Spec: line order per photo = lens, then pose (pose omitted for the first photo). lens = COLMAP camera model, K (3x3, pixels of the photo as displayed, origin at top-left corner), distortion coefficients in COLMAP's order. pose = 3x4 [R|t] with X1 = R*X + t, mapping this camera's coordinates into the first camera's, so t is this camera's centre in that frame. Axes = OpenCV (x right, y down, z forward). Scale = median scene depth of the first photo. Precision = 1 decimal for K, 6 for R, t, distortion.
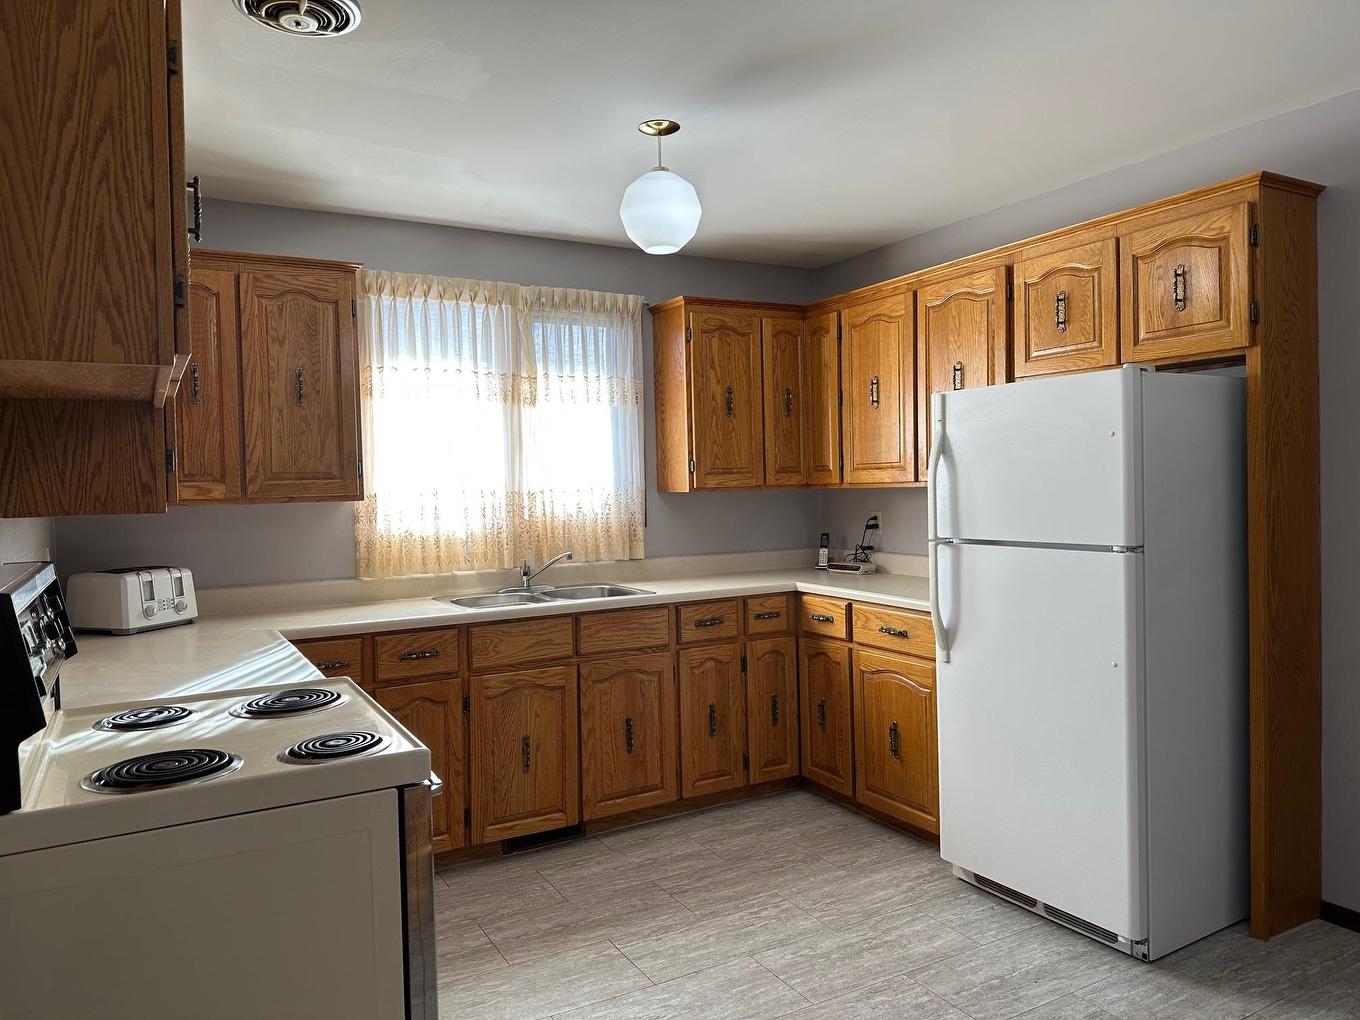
lens RADIAL K [[958.7, 0, 682.2], [0, 958.7, 506.6], [0, 0, 1]] dist [0.225678, -0.381570]
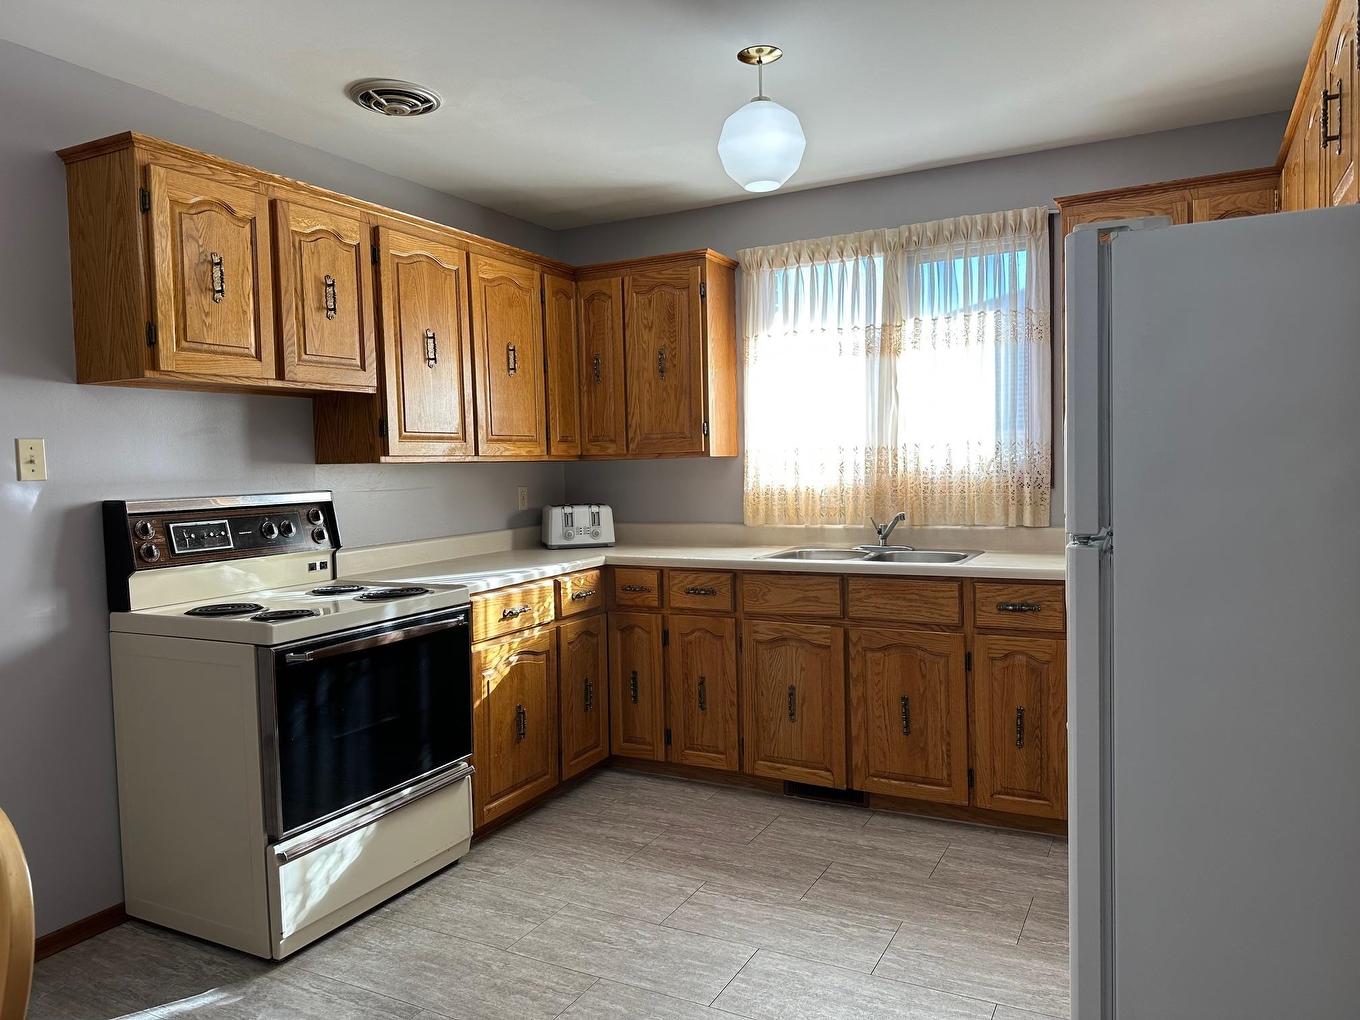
lens RADIAL K [[958.7, 0, 682.2], [0, 958.7, 506.6], [0, 0, 1]] dist [0.225678, -0.381570]
pose [[0.548250, 0.047774, -0.834949, 0.611535], [-0.008698, 0.998639, 0.051429, -0.004668], [0.836269, -0.020933, 0.547919, 0.344780]]
